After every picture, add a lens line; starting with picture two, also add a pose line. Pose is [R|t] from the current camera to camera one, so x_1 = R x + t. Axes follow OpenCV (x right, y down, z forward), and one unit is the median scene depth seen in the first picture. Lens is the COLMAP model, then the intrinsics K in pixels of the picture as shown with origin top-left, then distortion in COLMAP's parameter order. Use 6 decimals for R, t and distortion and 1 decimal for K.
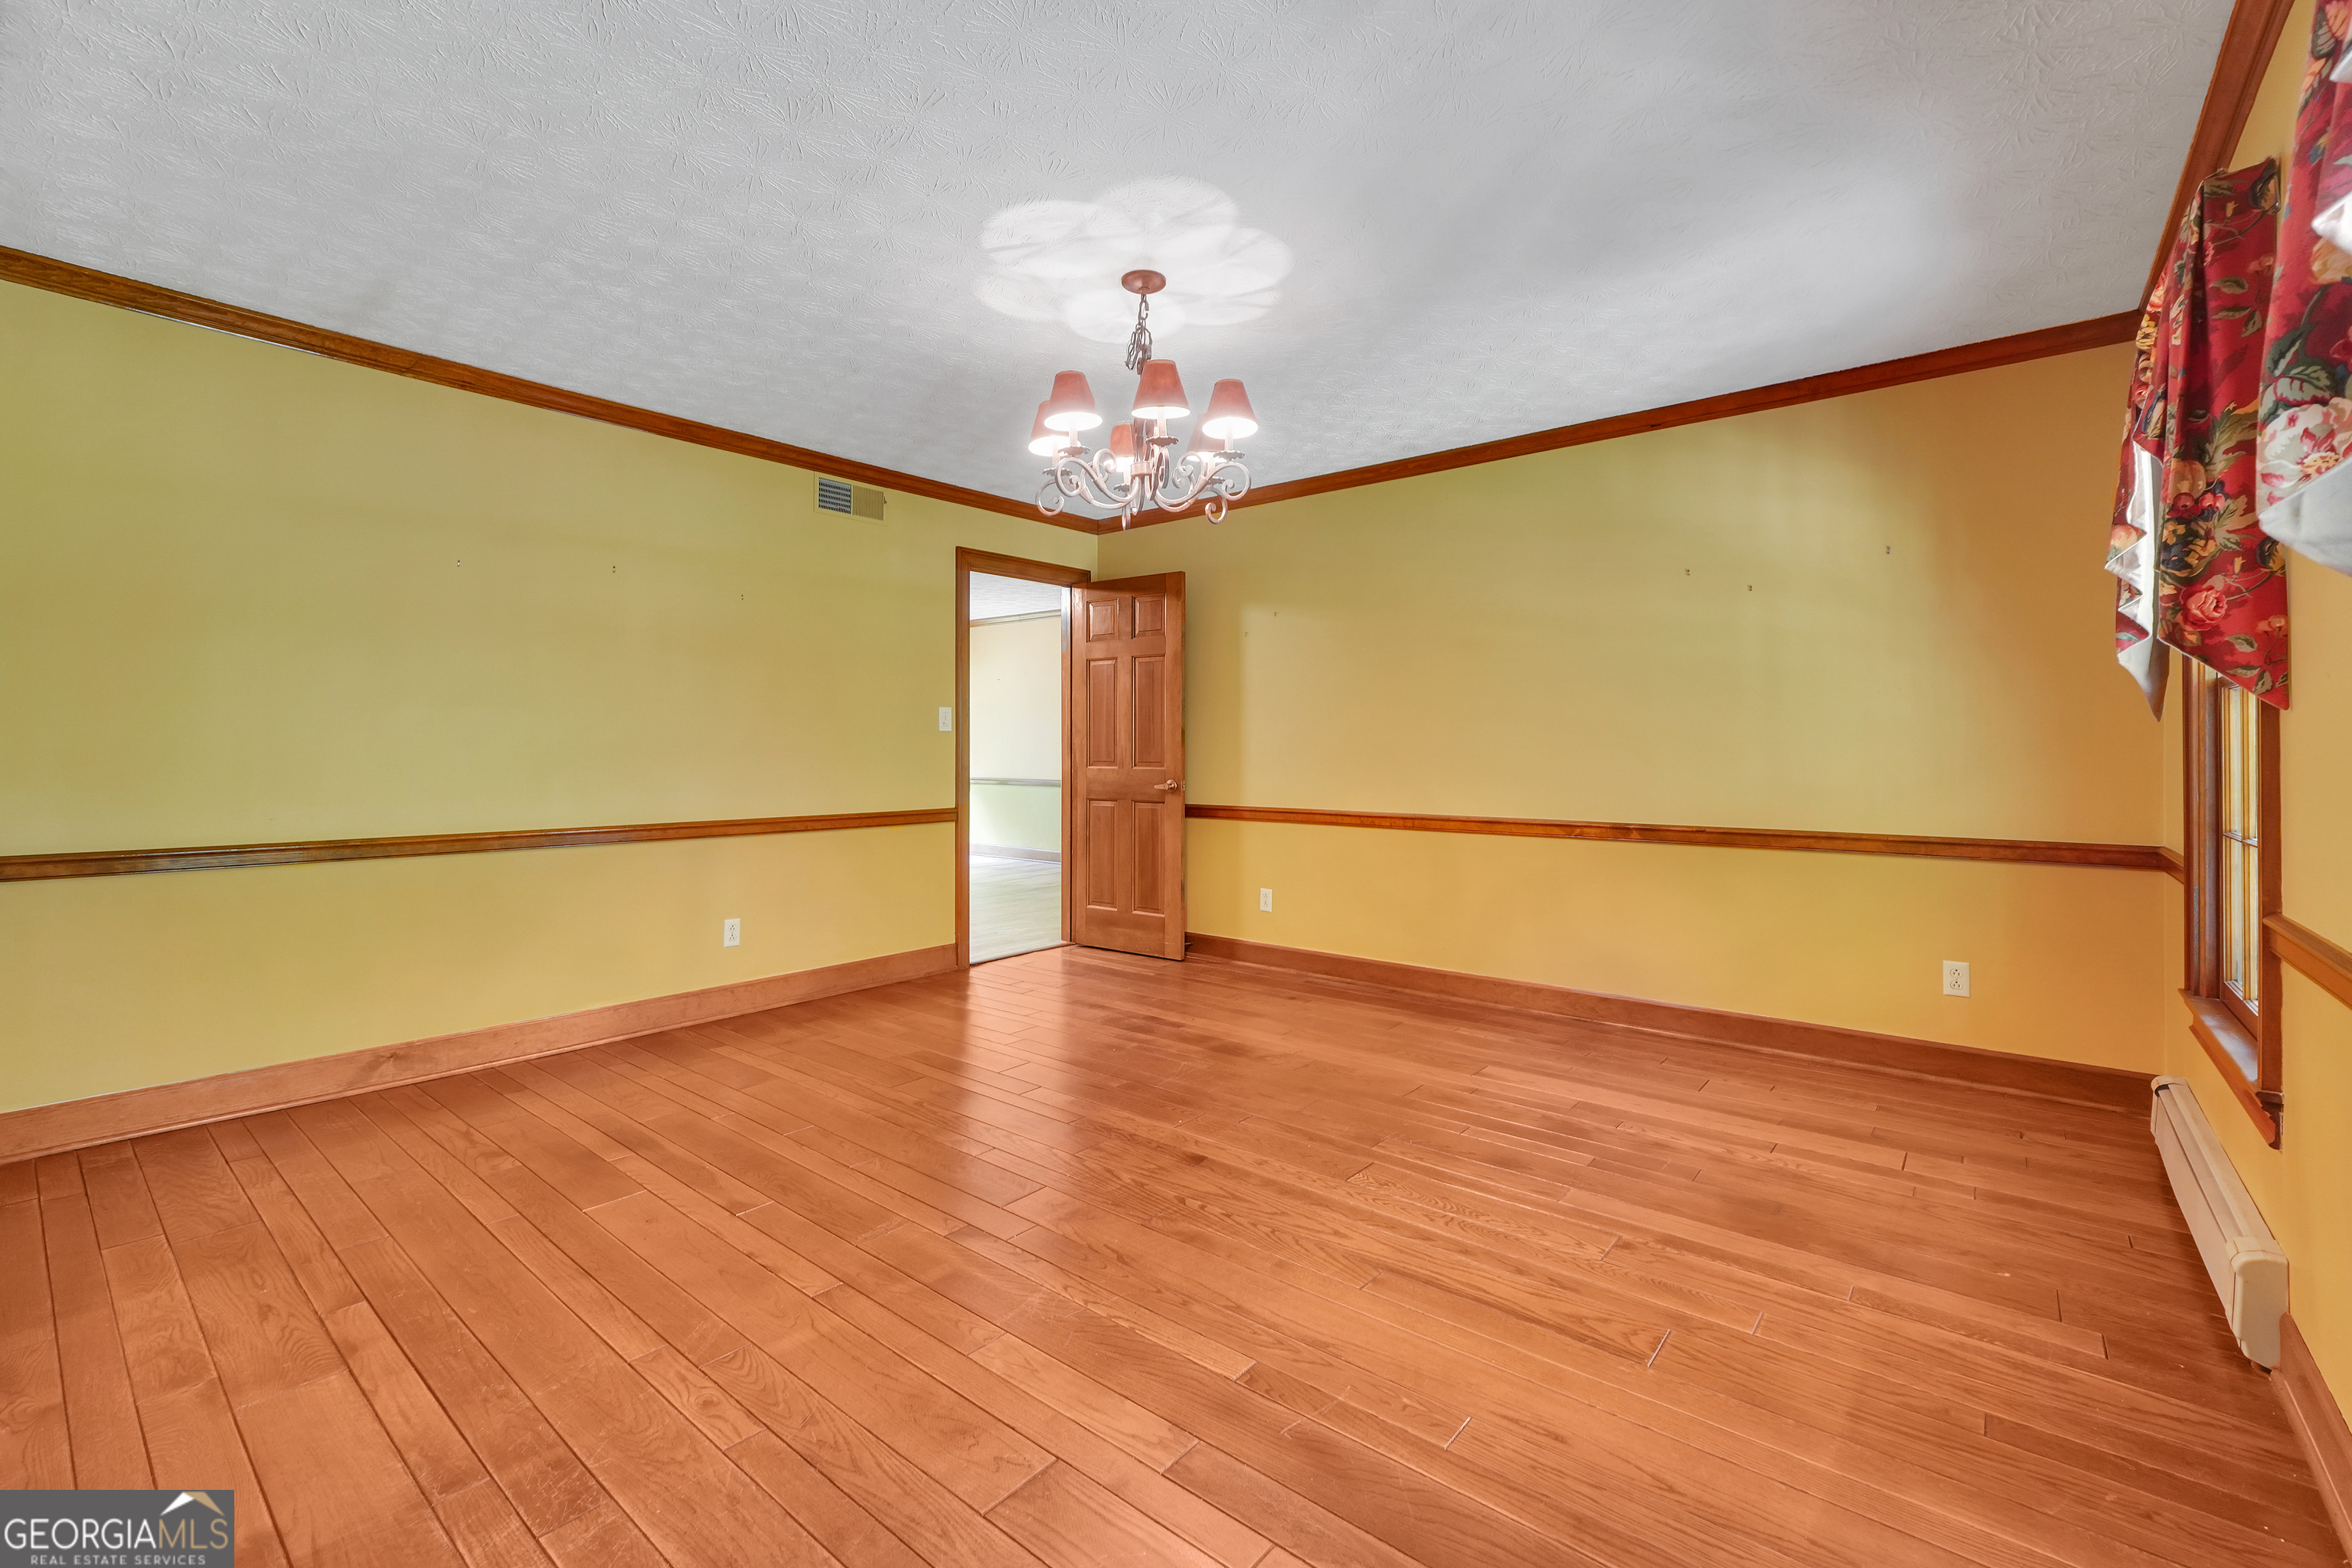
lens RADIAL K [[999.8, 0, 1155.4], [0, 999.8, 737.1], [0, 0, 1]] dist [-0.004584, 0.002230]
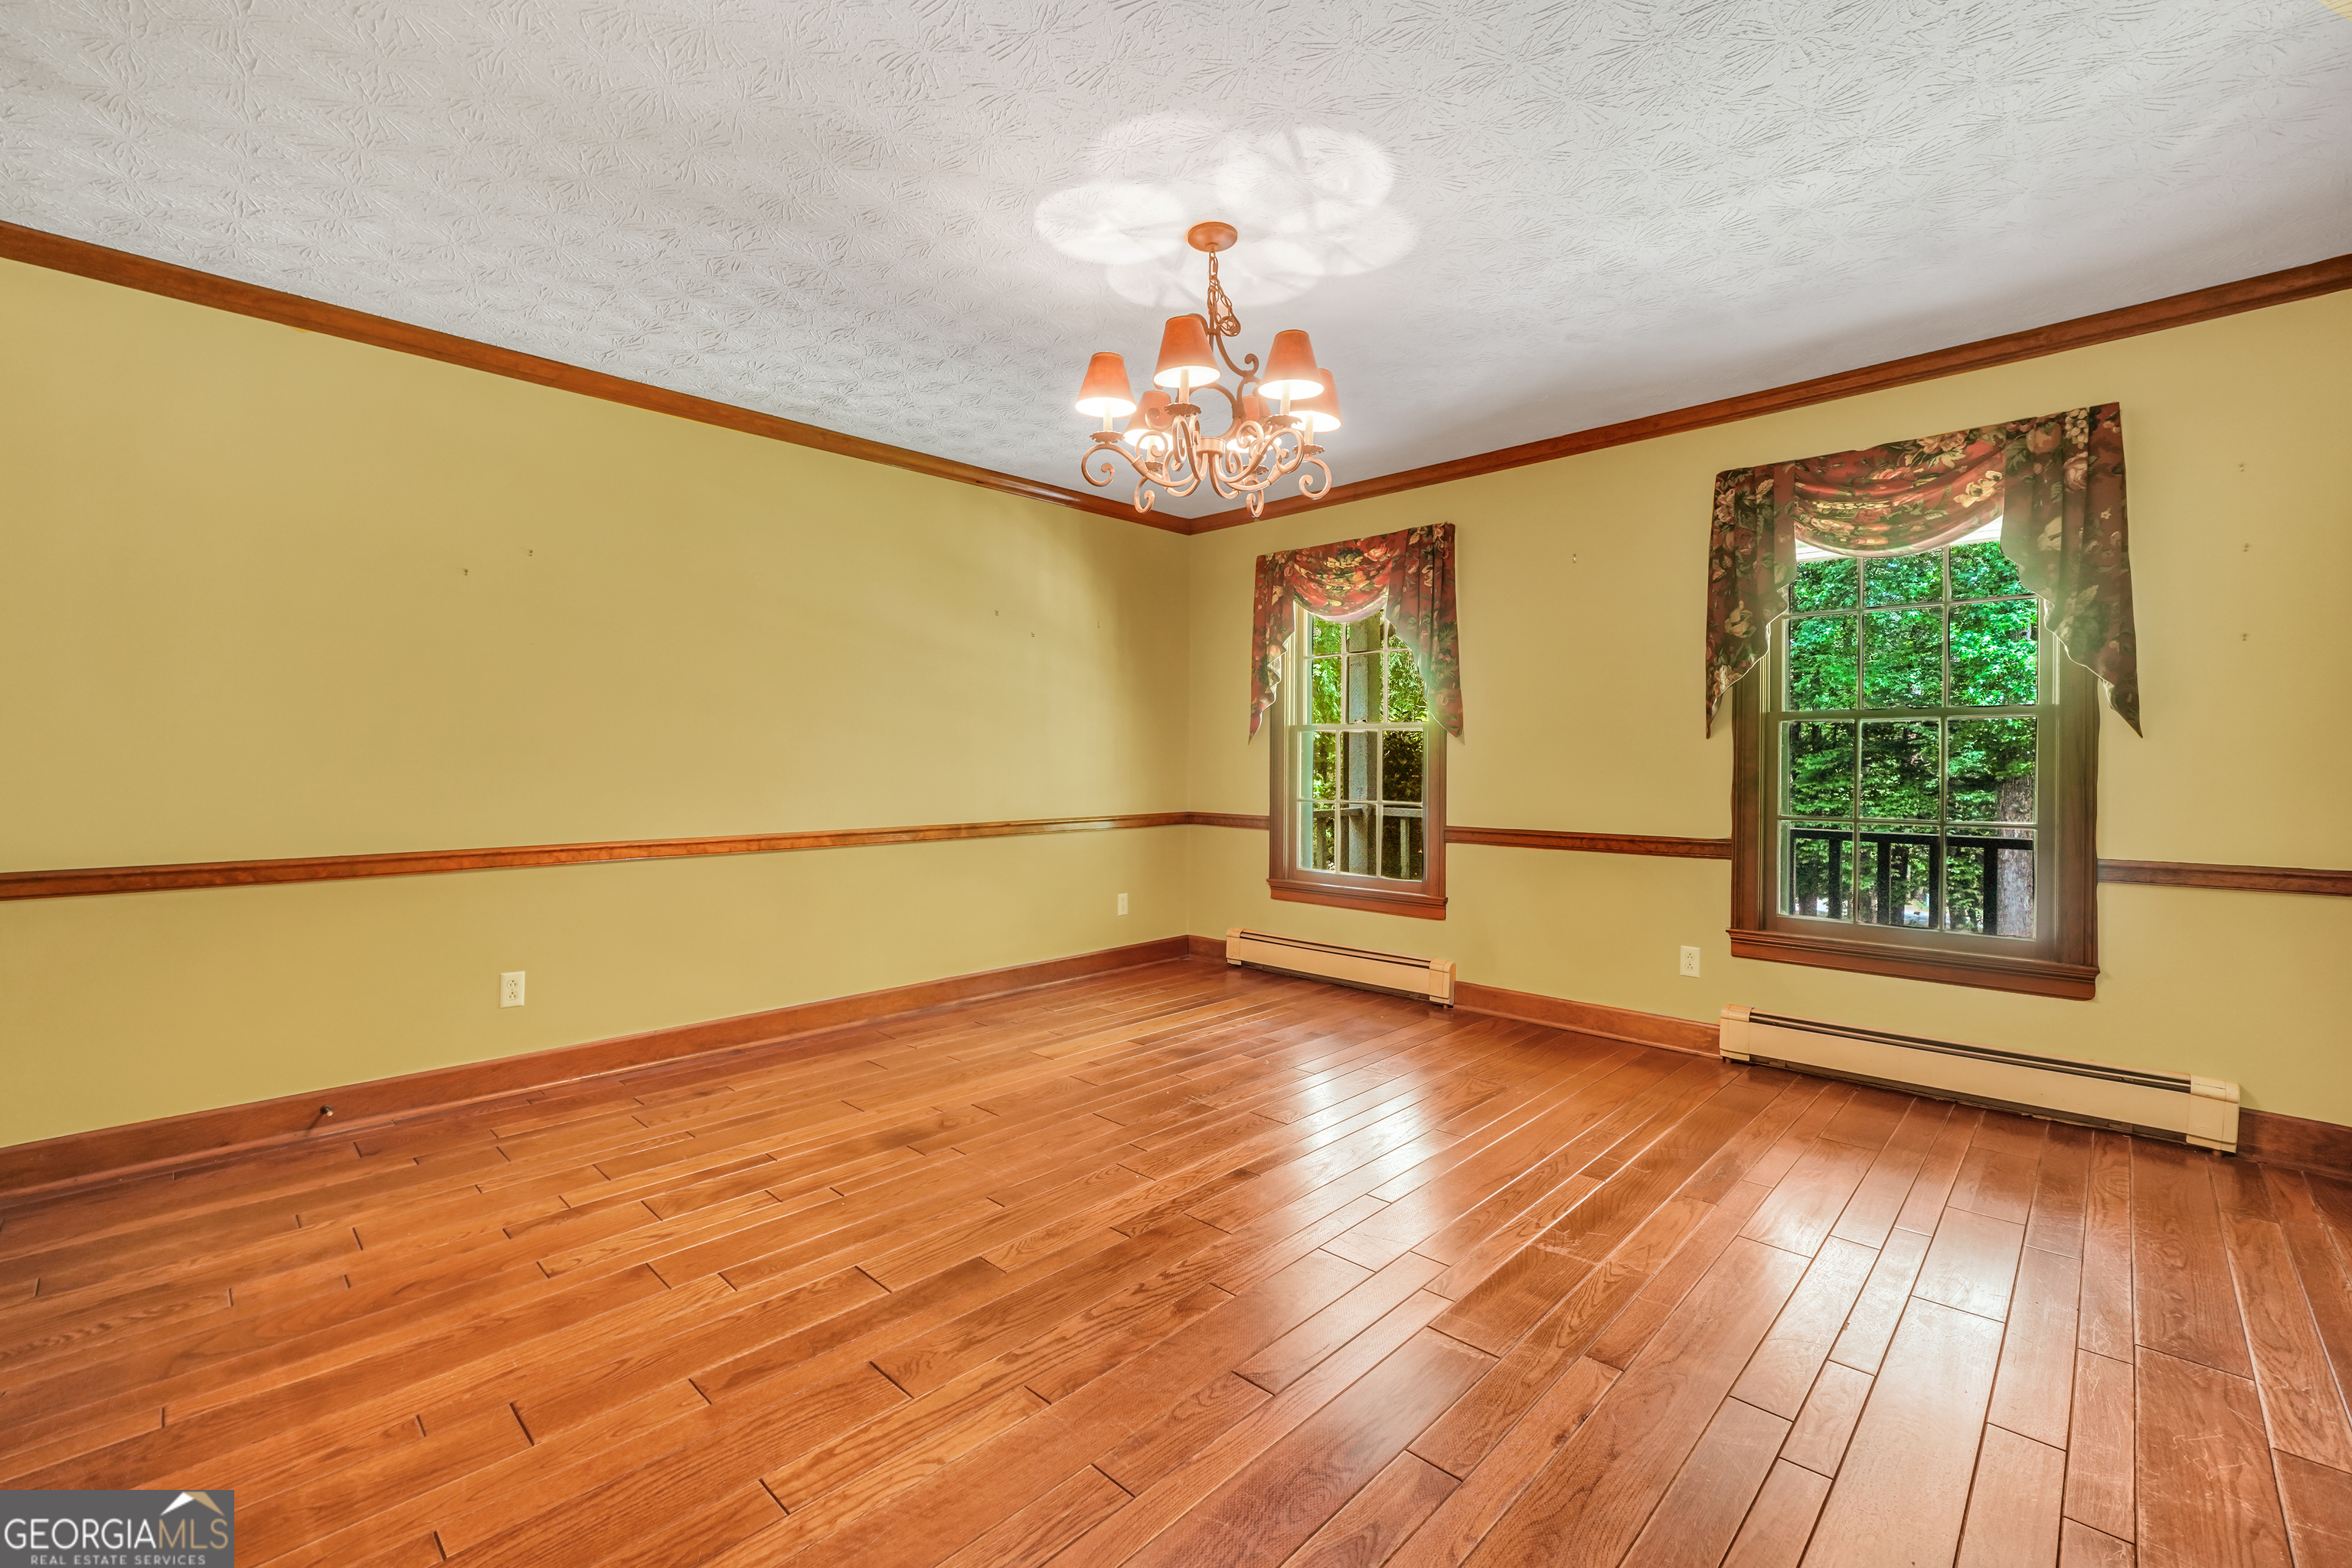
lens RADIAL K [[999.8, 0, 1169.6], [0, 999.8, 764.2], [0, 0, 1]] dist [-0.004584, 0.002230]
pose [[0.070112, -0.003408, 0.997533, -0.828355], [-0.017650, 0.999833, 0.004656, 0.011963], [-0.997383, -0.017933, 0.070040, 0.881143]]
